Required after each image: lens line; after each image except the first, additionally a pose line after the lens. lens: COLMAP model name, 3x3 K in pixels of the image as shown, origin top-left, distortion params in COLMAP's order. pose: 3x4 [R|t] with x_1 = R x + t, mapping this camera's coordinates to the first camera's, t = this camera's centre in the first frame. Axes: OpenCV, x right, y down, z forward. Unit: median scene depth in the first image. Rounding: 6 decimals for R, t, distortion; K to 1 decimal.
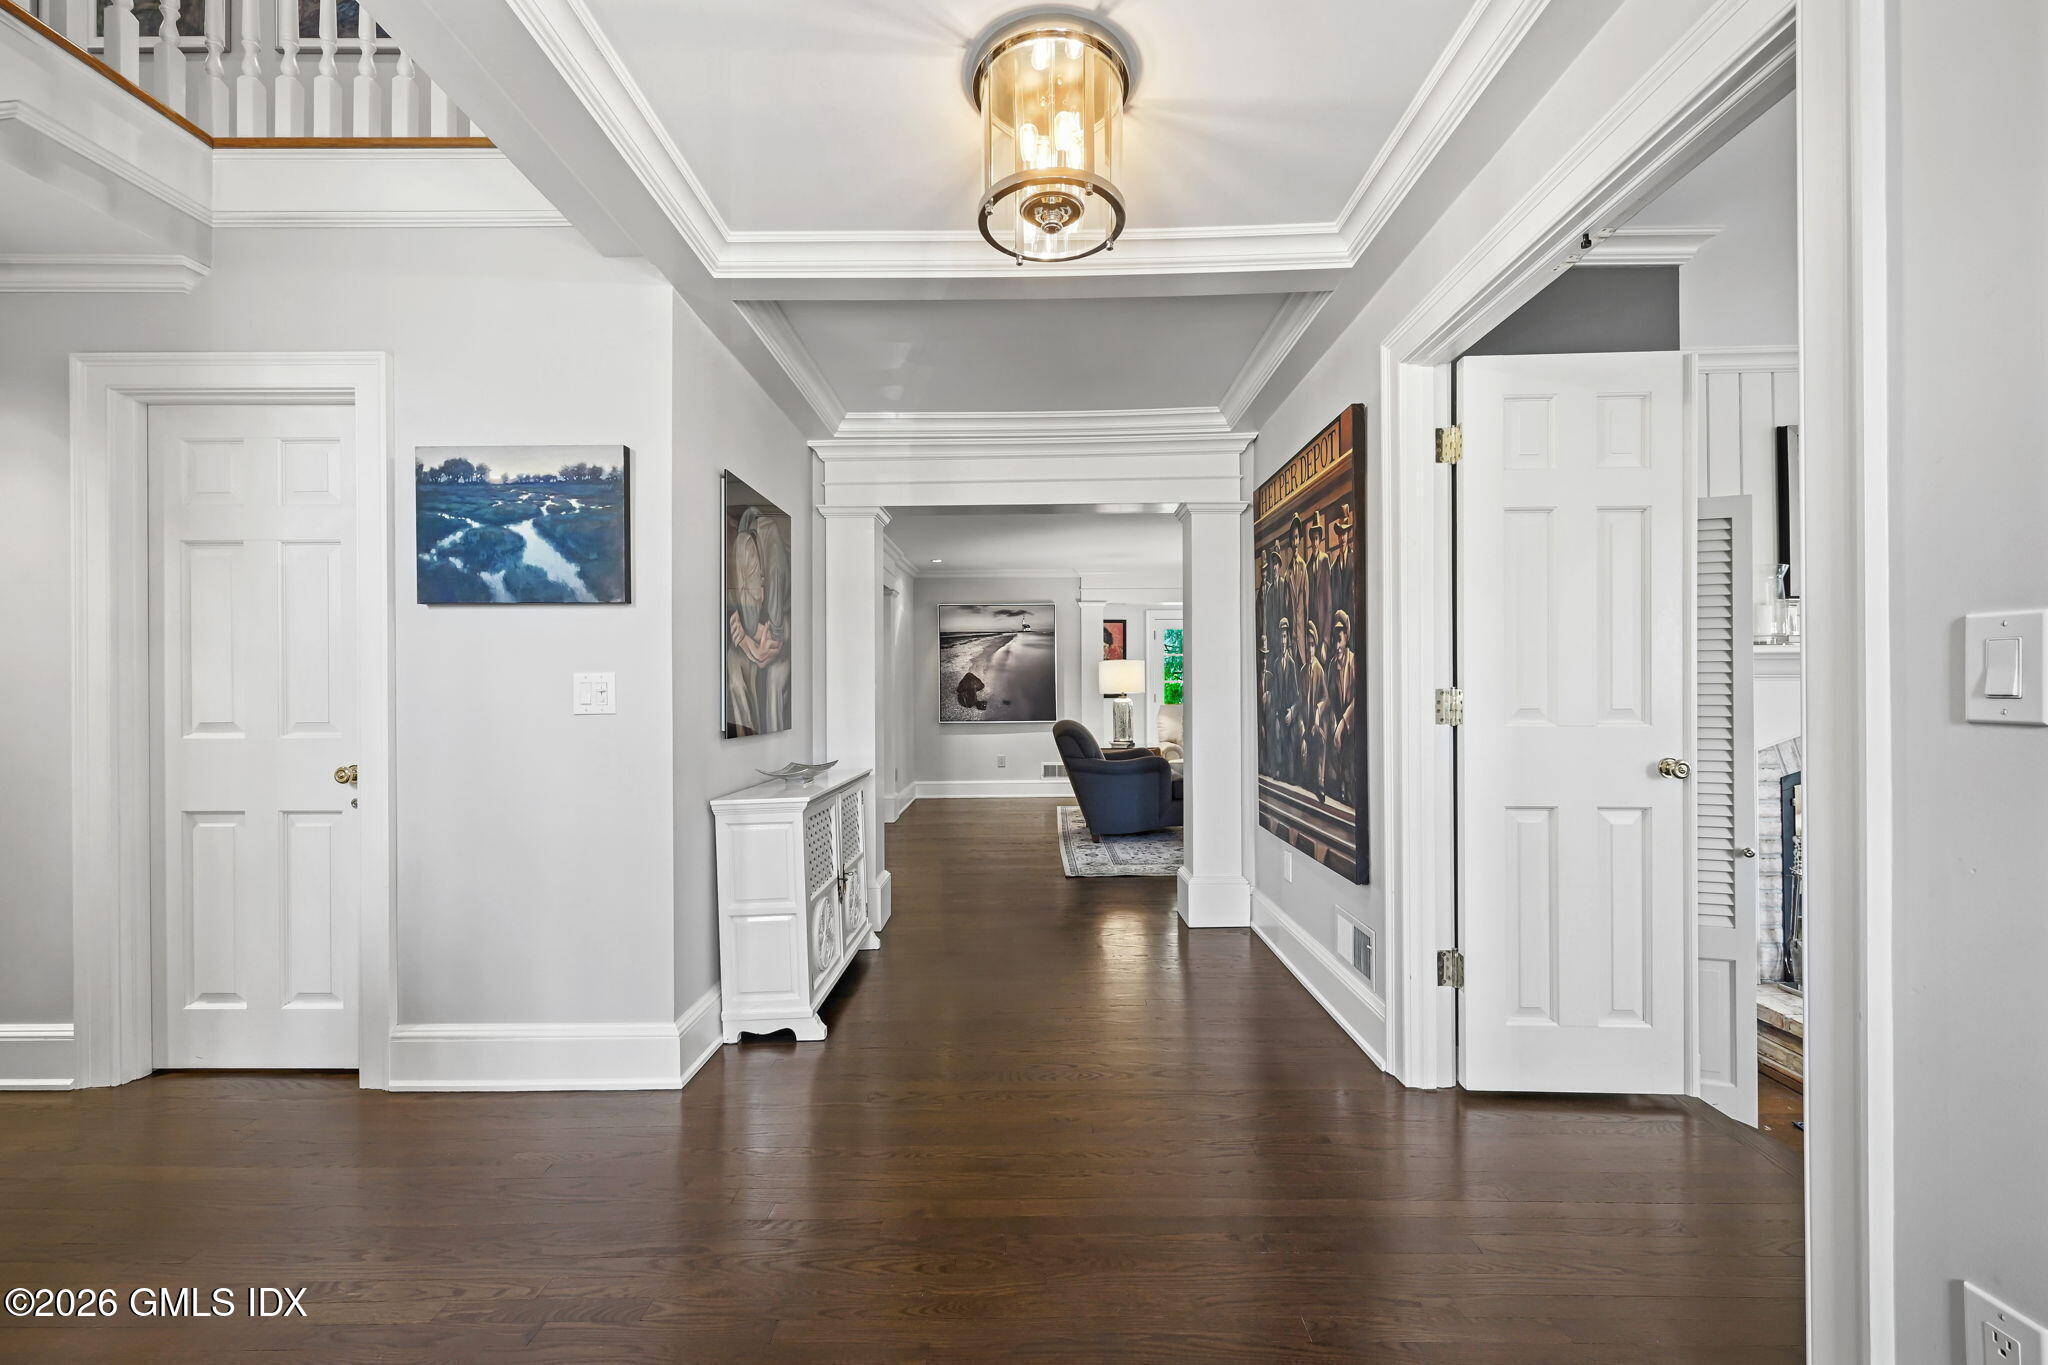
lens RADIAL K [[808.7, 0, 1018.6], [0, 808.7, 697.7], [0, 0, 1]] dist [0.002071, -0.000374]
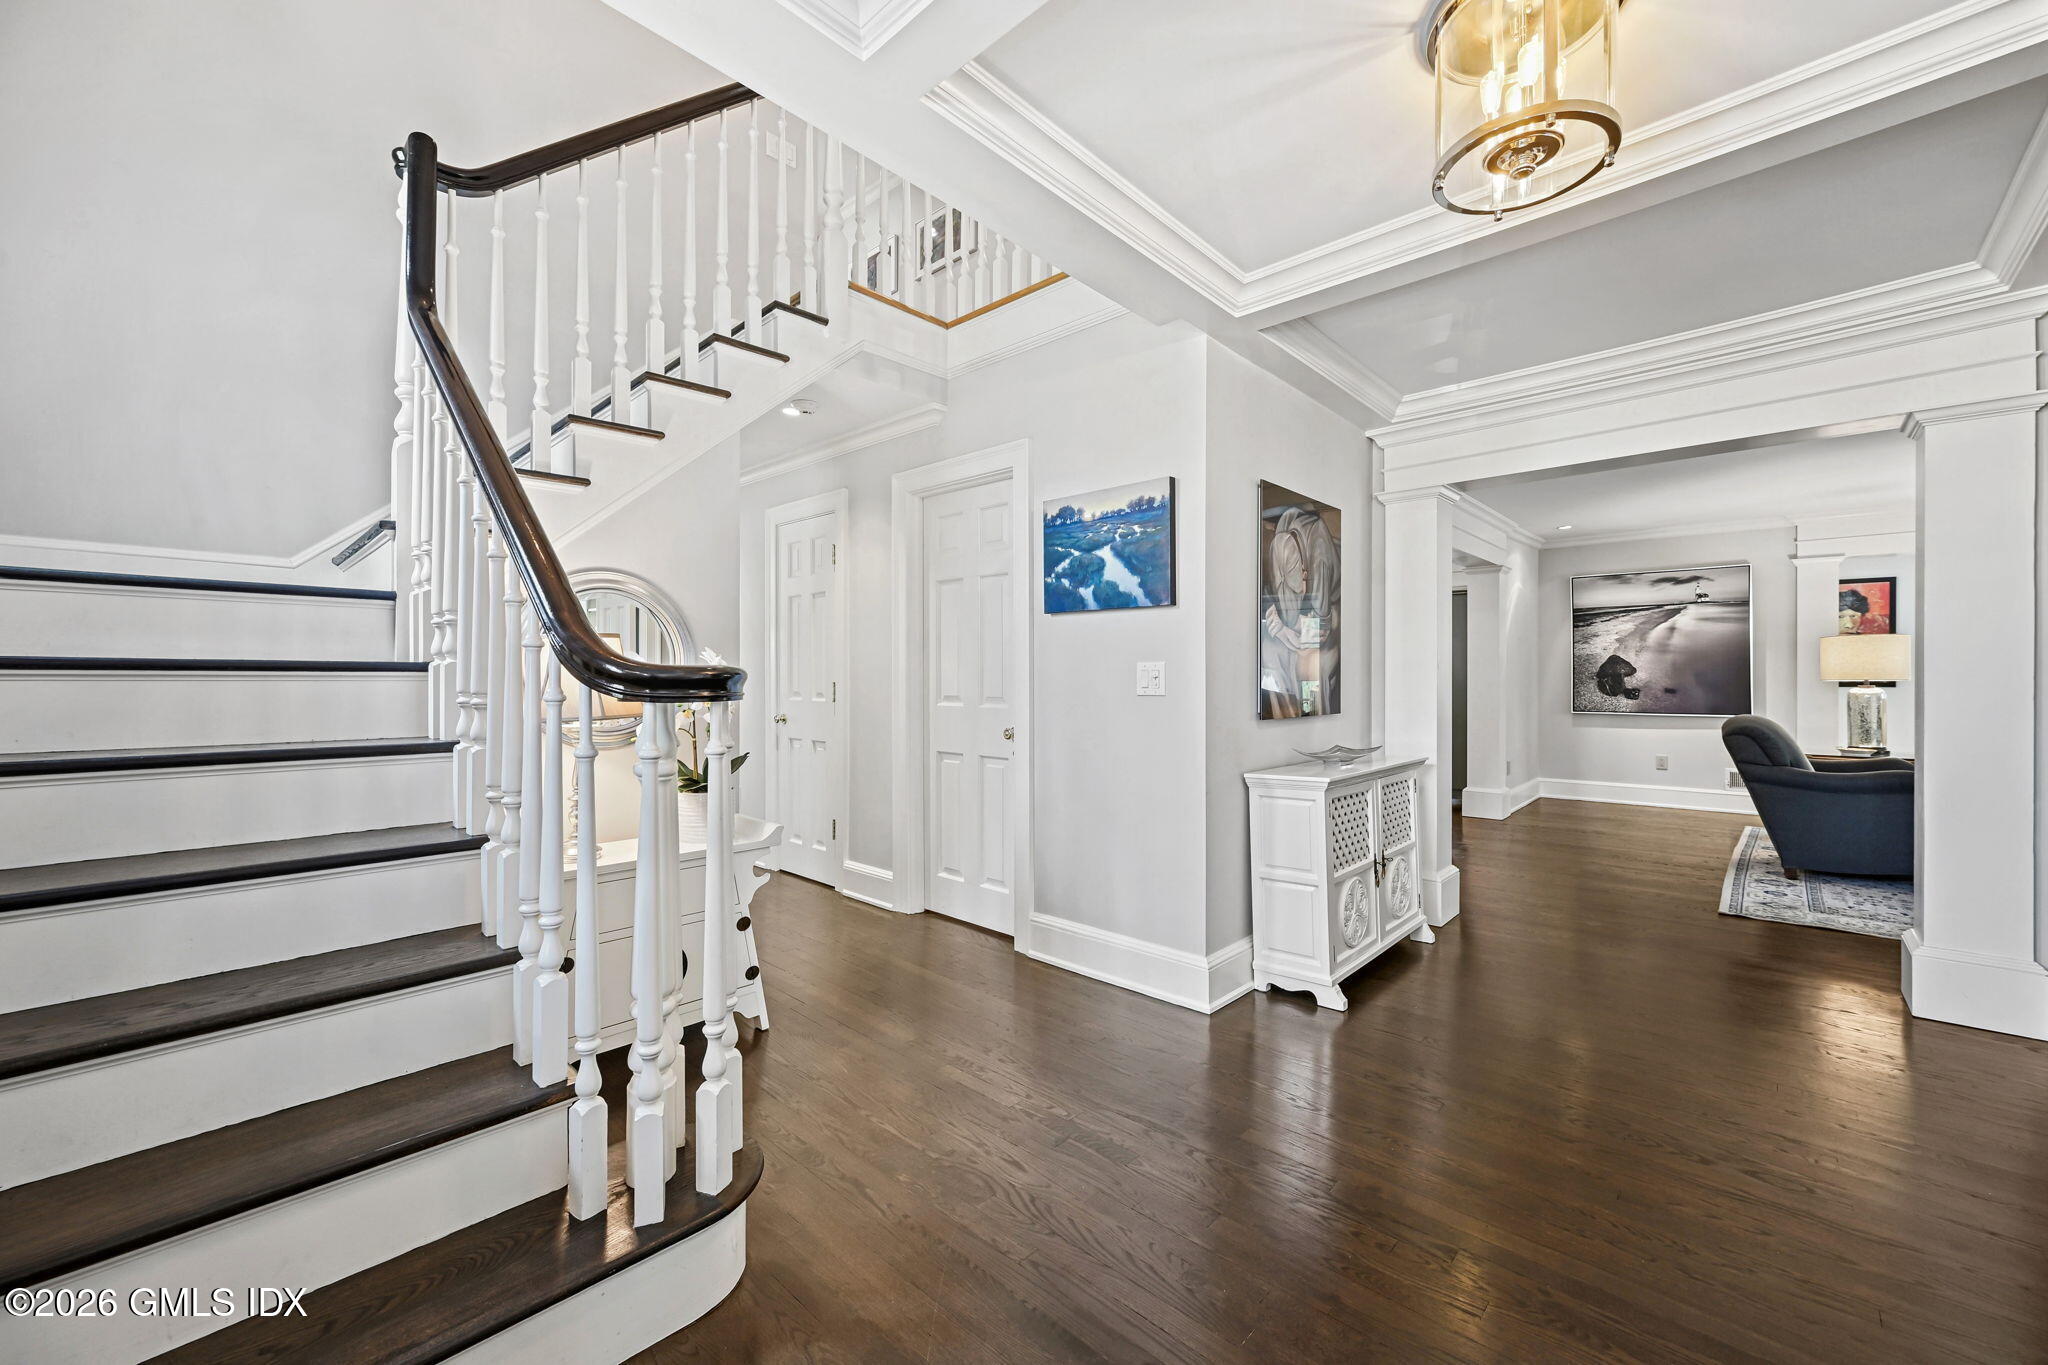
lens RADIAL K [[808.7, 0, 1075.9], [0, 808.7, 689.2], [0, 0, 1]] dist [0.002071, -0.000374]
pose [[0.752110, 0.016134, -0.658840, 0.193438], [-0.008900, 0.999858, 0.014326, -0.005907], [0.658977, -0.004911, 0.752147, -0.012790]]
